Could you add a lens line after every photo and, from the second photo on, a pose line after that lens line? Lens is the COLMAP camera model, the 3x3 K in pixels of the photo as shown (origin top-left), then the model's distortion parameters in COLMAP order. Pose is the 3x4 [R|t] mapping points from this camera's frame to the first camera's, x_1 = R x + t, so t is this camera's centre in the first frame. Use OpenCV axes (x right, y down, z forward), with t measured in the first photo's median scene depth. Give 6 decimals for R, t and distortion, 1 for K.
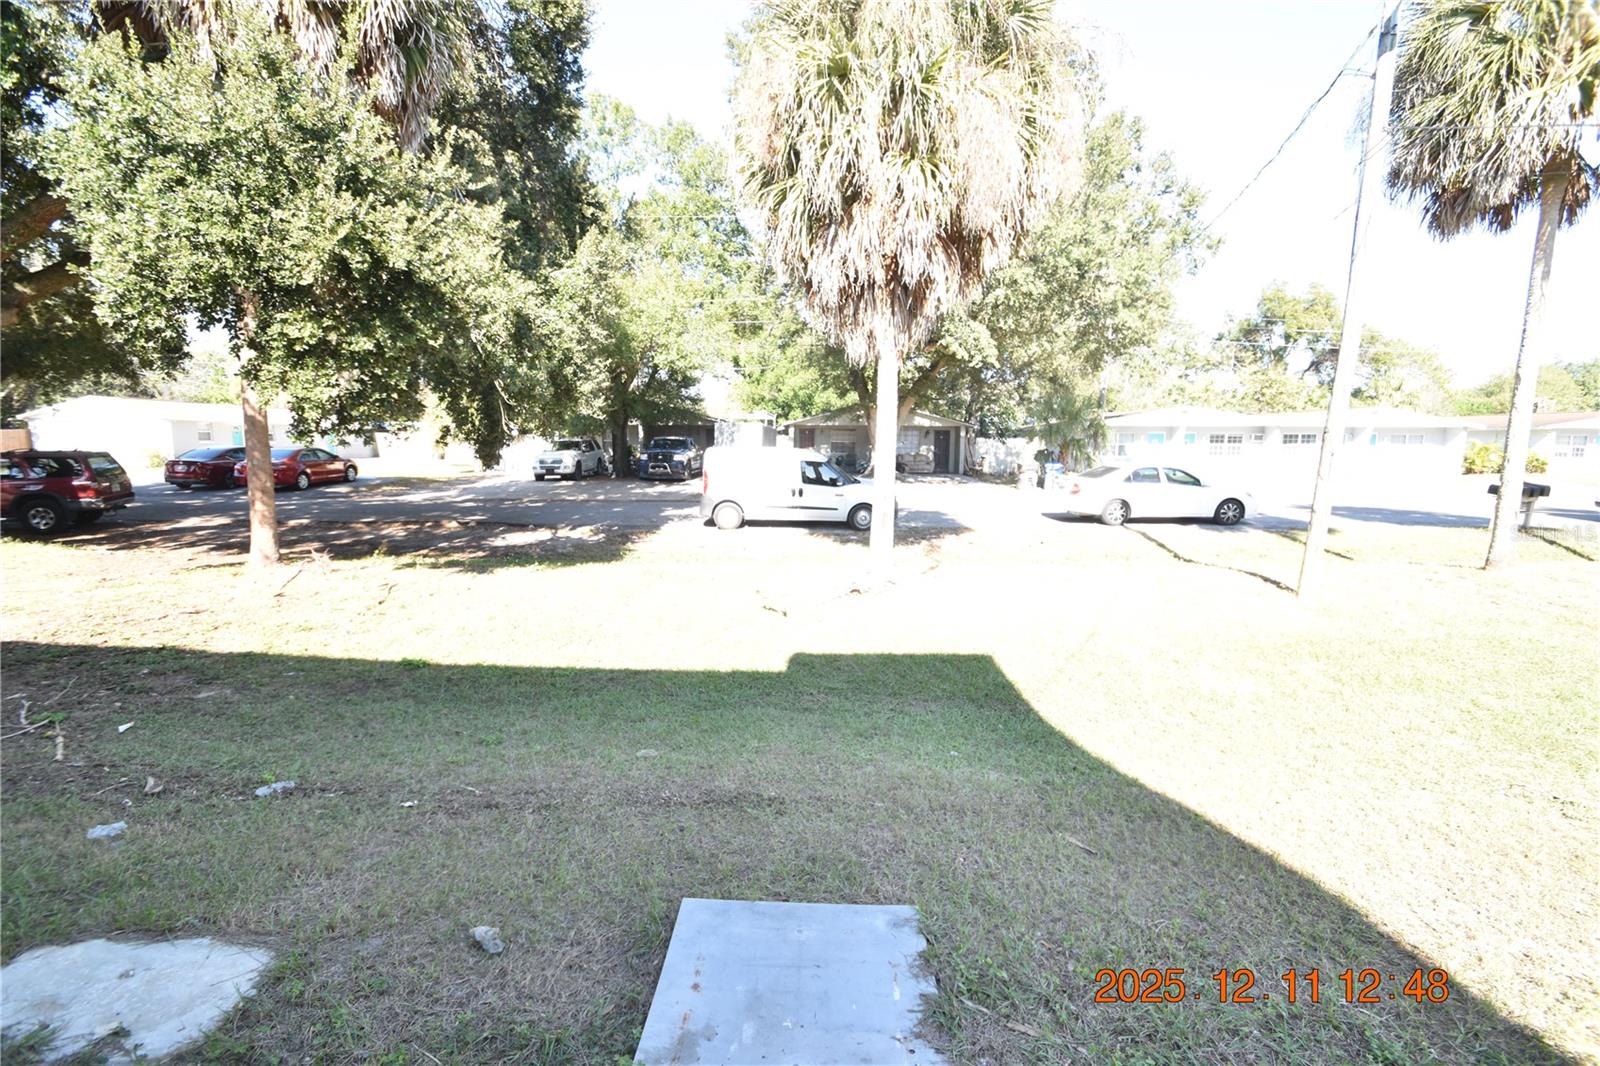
lens RADIAL K [[701.5, 0, 798.7], [0, 701.5, 540.3], [0, 0, 1]] dist [0.009300, -0.013248]
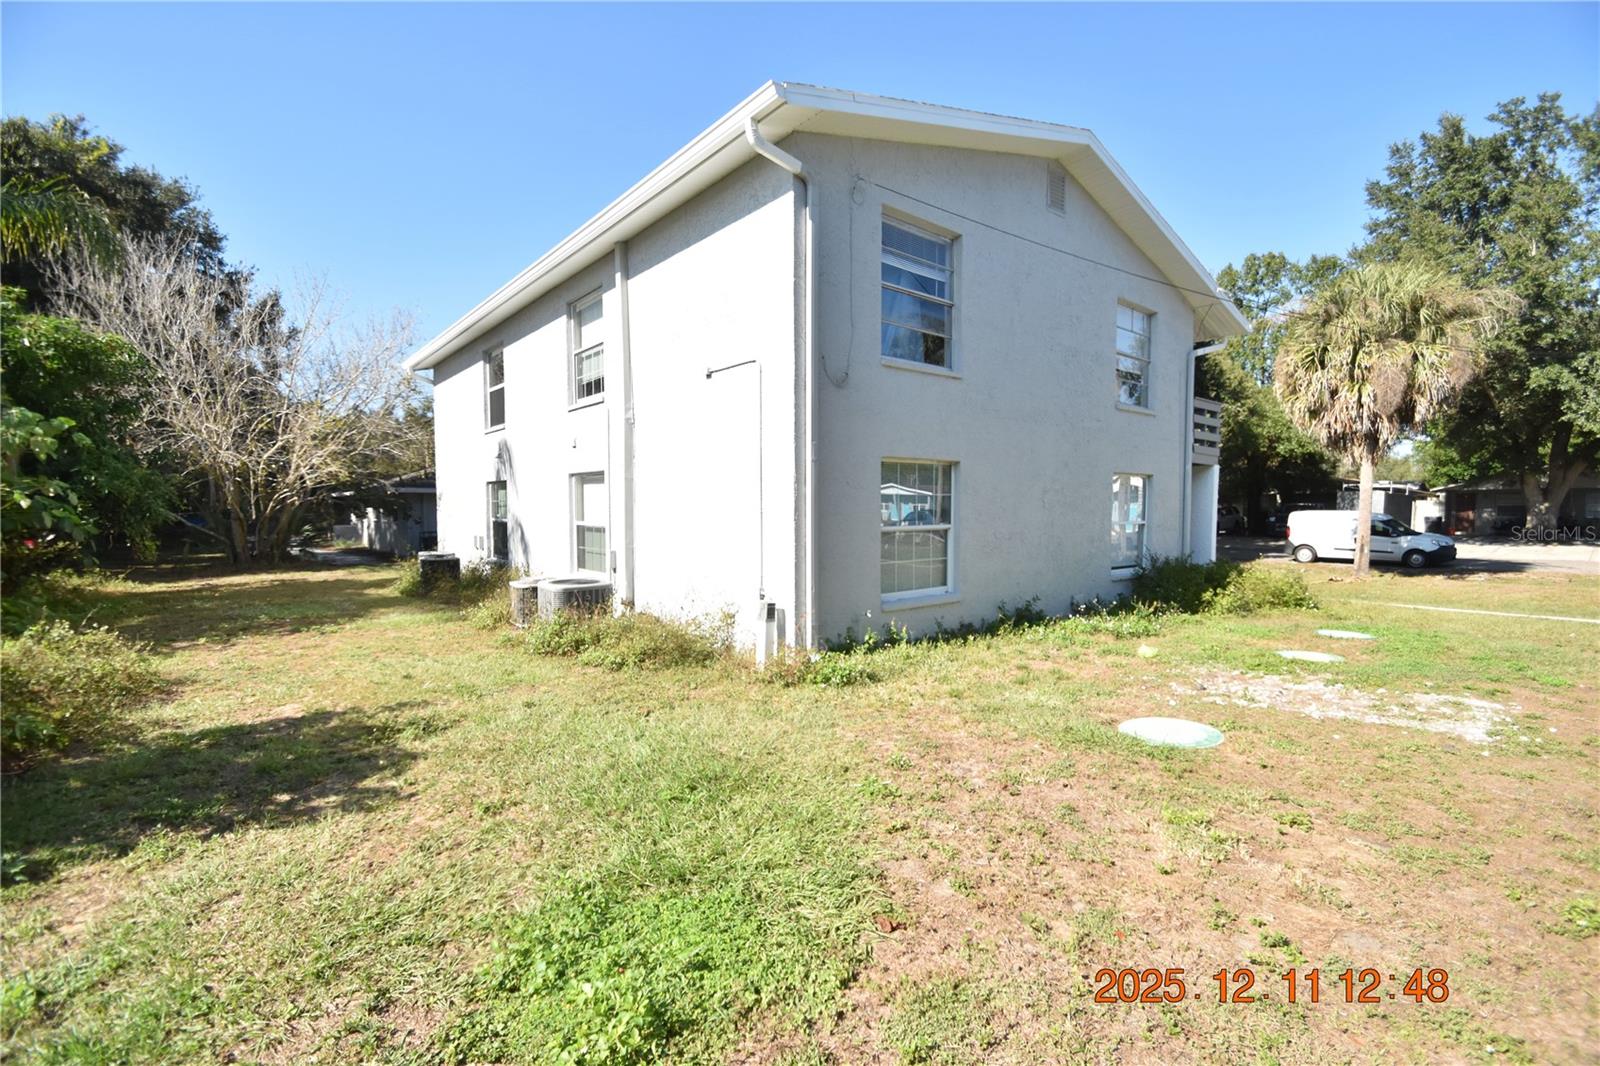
lens RADIAL K [[701.5, 0, 799.0], [0, 701.5, 533.0], [0, 0, 1]] dist [0.009300, -0.013248]
pose [[0.636922, 0.016918, -0.770743, 0.289581], [-0.094153, 0.993982, -0.055987, 0.083476], [0.765157, 0.108227, 0.634682, -0.651977]]
